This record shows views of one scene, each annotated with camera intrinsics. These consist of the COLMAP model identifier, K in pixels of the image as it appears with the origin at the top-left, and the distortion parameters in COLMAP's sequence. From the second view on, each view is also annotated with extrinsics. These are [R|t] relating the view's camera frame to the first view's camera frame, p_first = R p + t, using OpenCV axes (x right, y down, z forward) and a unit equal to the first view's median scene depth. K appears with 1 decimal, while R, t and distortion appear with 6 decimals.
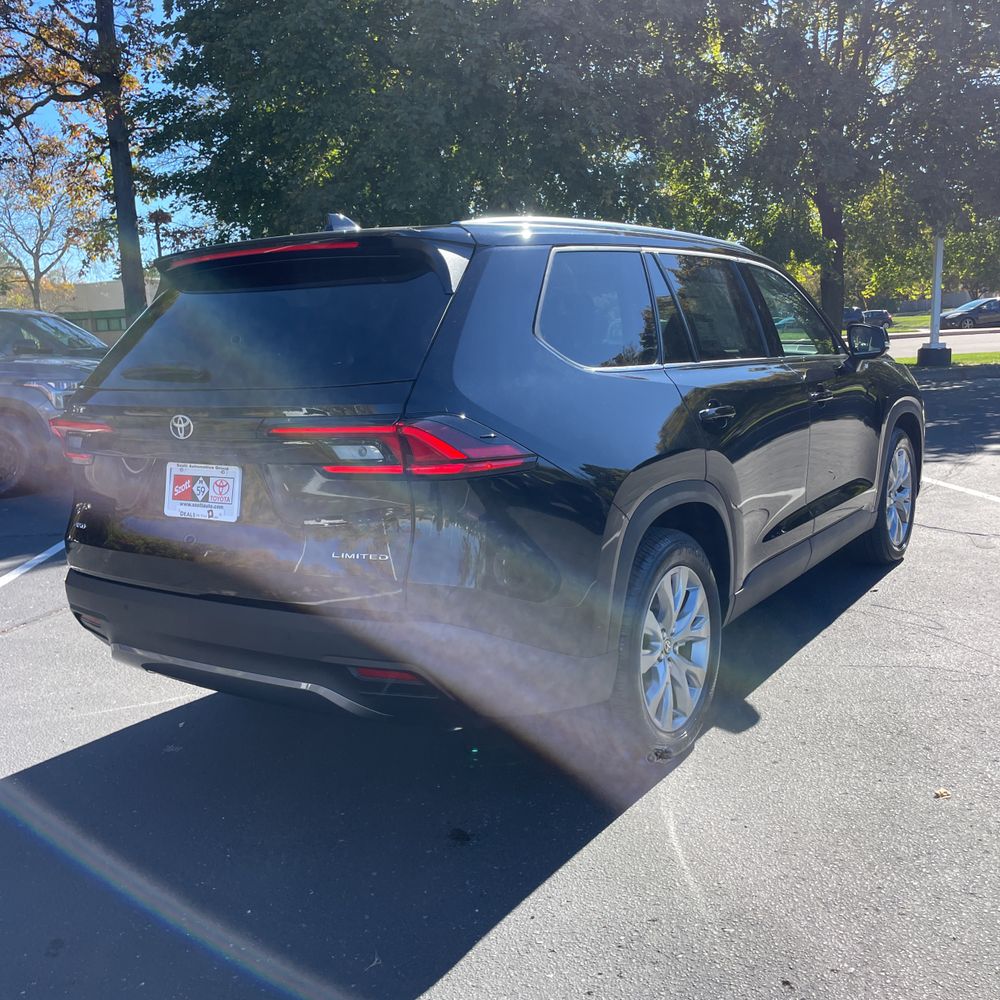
lens RADIAL K [[1040.0, 0, 480.2], [0, 1040.0, 513.6], [0, 0, 1]] dist [0.104021, -0.140219]
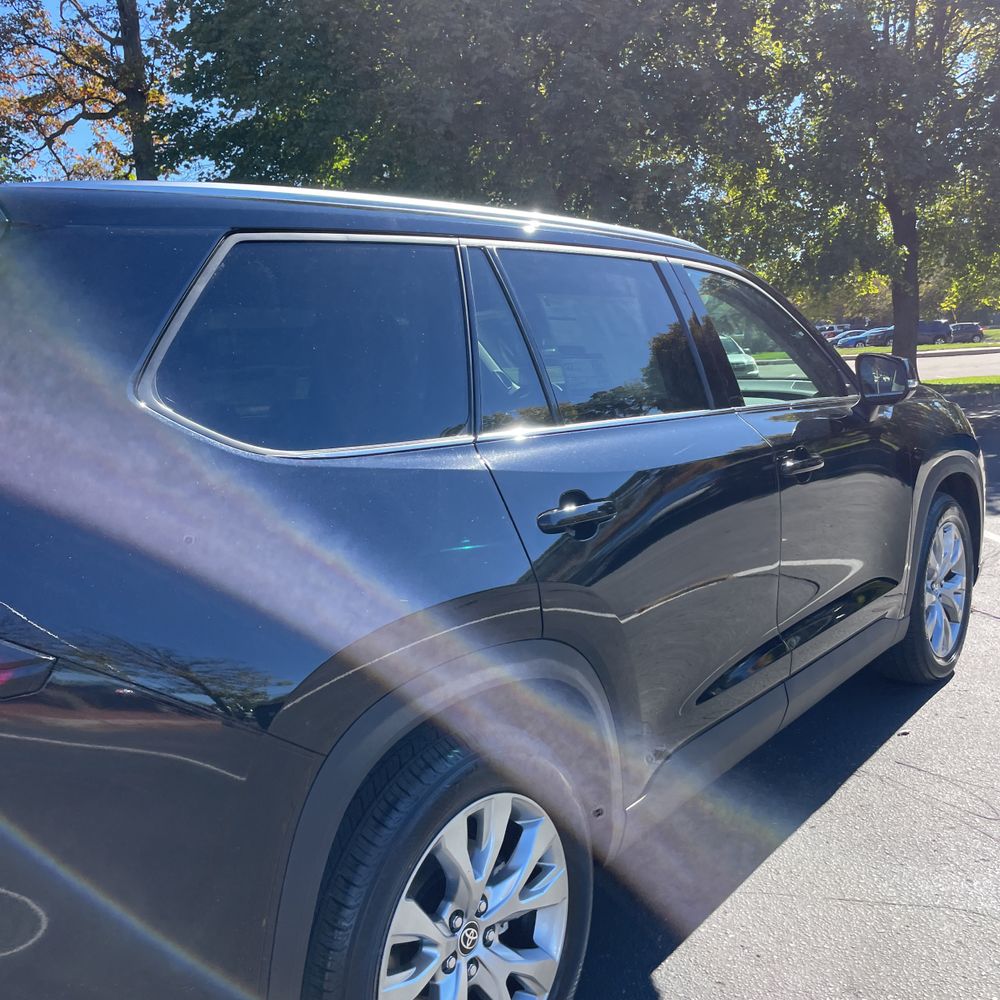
lens RADIAL K [[1025.8, 0, 490.6], [0, 1025.8, 504.9], [0, 0, 1]] dist [0.094691, -0.124990]
pose [[0.997109, 0.002218, -0.075947, 0.056377], [-0.003804, 0.999778, -0.020743, -0.022841], [0.075884, 0.020972, 0.996896, 0.106630]]
